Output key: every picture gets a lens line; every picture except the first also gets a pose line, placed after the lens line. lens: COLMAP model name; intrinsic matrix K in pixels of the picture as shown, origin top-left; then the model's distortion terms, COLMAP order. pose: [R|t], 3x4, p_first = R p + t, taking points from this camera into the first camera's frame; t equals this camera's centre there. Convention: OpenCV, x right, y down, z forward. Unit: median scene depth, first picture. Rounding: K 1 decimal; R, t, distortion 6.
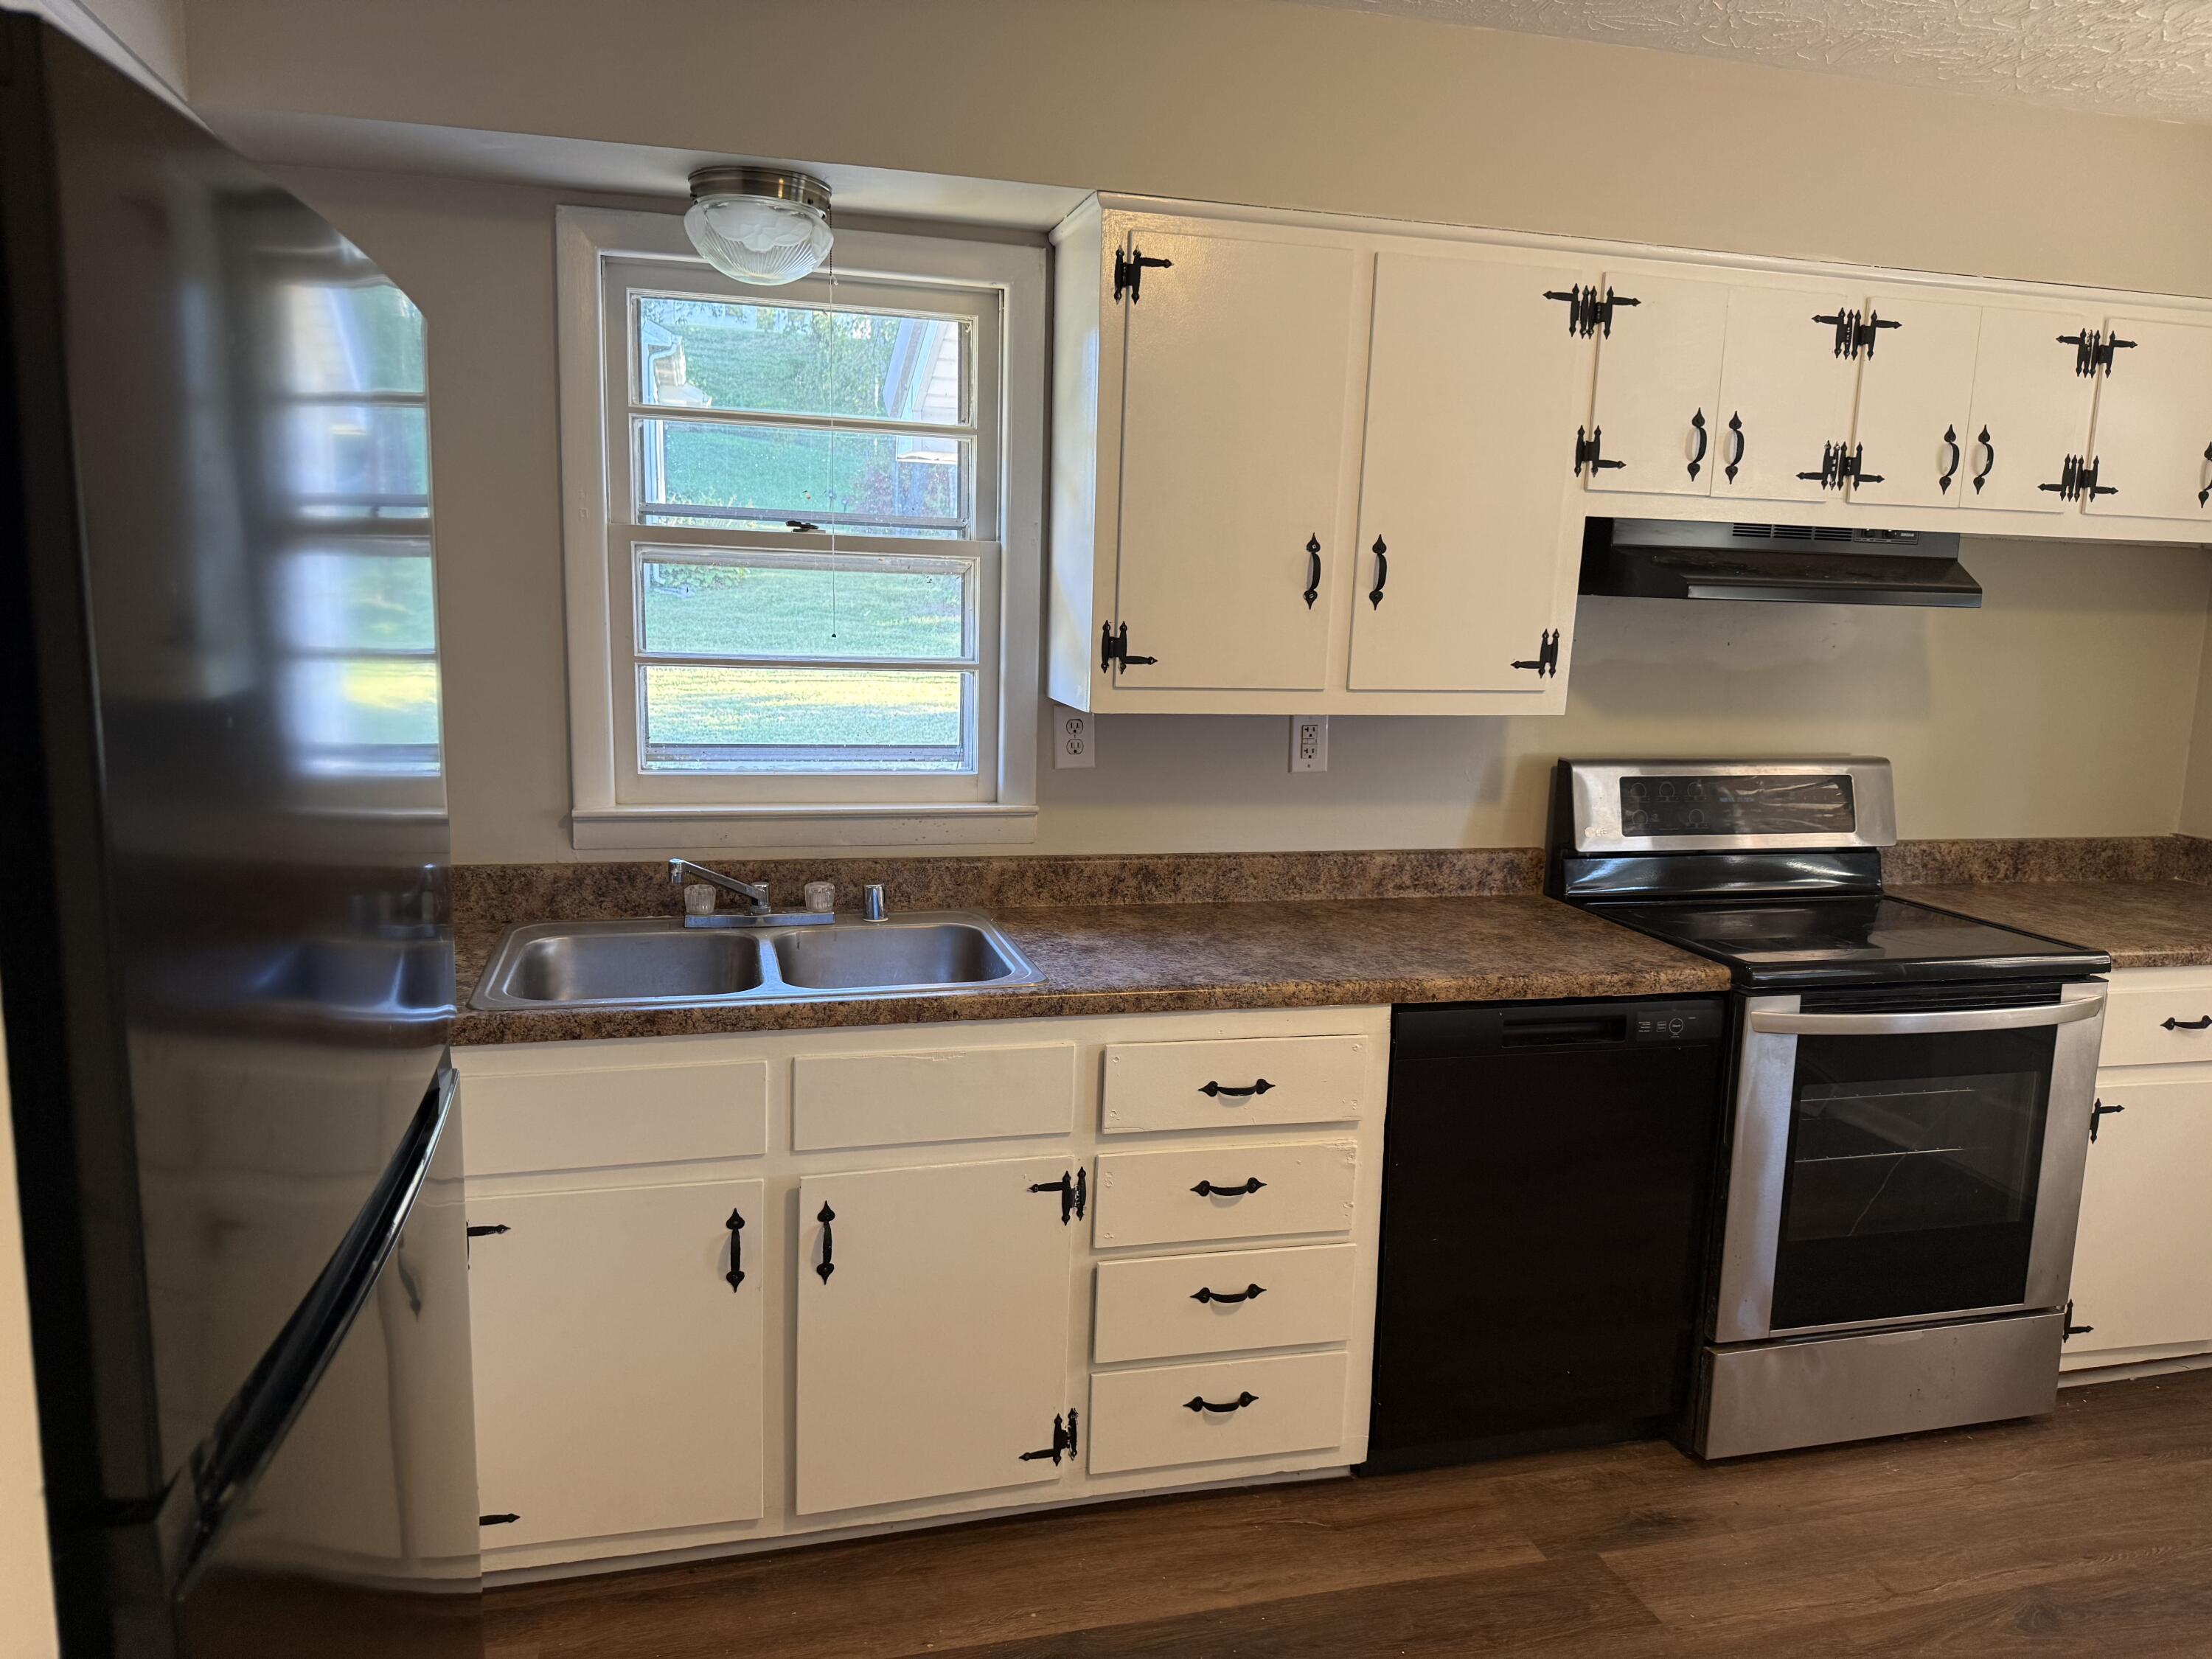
lens RADIAL K [[1535.0, 0, 1106.0], [0, 1535.0, 829.5], [0, 0, 1]] dist [0.050995, -0.000062]
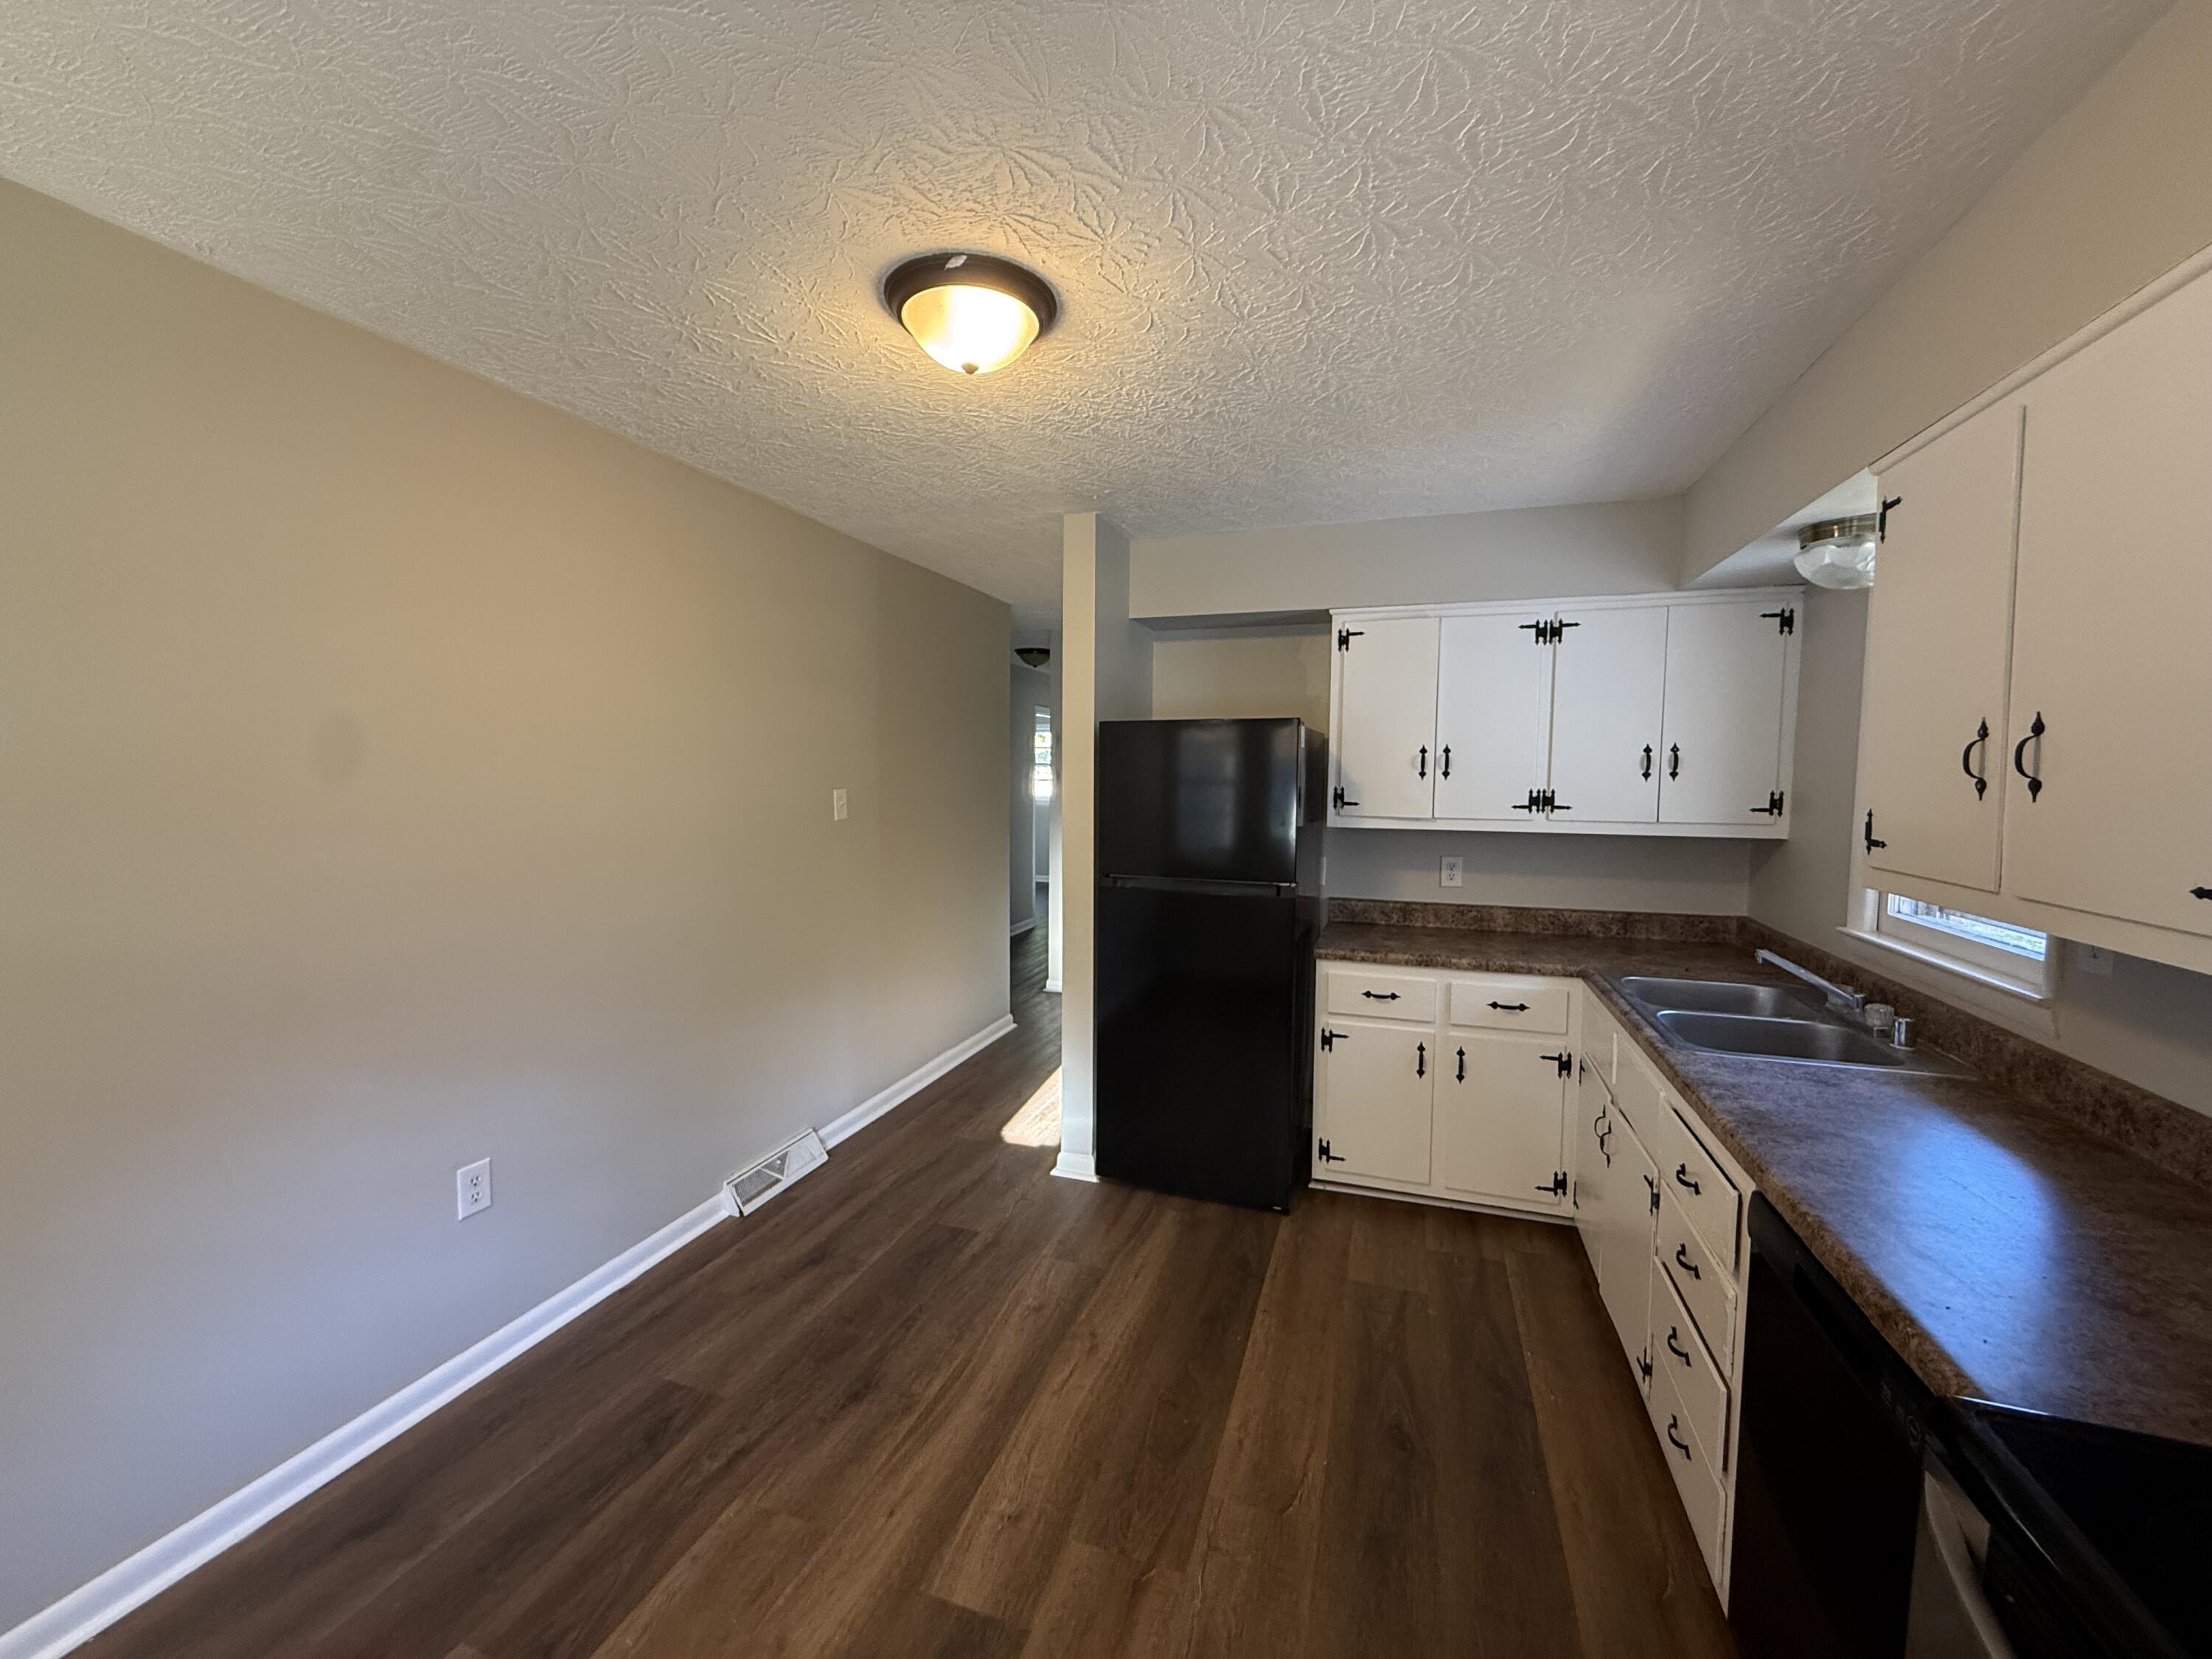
lens RADIAL K [[881.2, 0, 1100.3], [0, 881.2, 833.2], [0, 0, 1]] dist [-0.000184, 0.000251]
pose [[-0.559402, 0.024657, -0.828530, 0.883992], [-0.152835, 0.979351, 0.132336, -0.118158], [0.814685, 0.200657, -0.544082, 0.900626]]
